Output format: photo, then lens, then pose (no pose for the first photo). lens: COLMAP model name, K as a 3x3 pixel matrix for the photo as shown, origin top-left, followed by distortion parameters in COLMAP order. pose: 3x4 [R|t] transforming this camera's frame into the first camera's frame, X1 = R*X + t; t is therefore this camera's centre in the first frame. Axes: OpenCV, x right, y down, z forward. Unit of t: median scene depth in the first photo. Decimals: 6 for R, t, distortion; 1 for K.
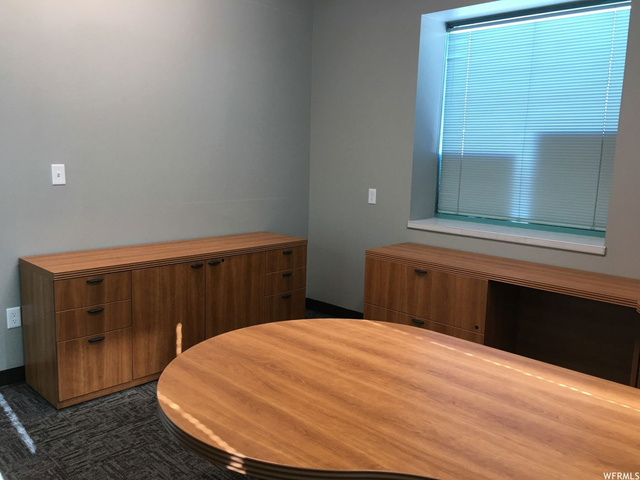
lens RADIAL K [[542.5, 0, 324.6], [0, 542.5, 237.6], [0, 0, 1]] dist [0.048531, -0.007179]
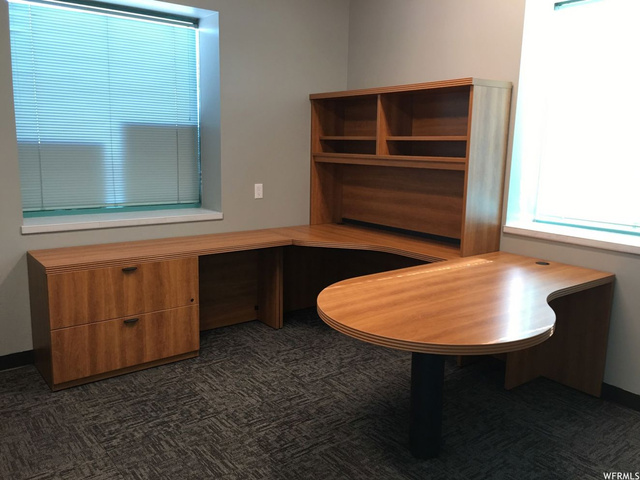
lens RADIAL K [[542.5, 0, 324.6], [0, 542.5, 237.6], [0, 0, 1]] dist [0.048531, -0.007179]
pose [[0.151897, -0.196010, 0.968766, -0.699057], [0.139743, 0.974552, 0.175270, -0.113503], [-0.978468, 0.108755, 0.175423, 0.486996]]
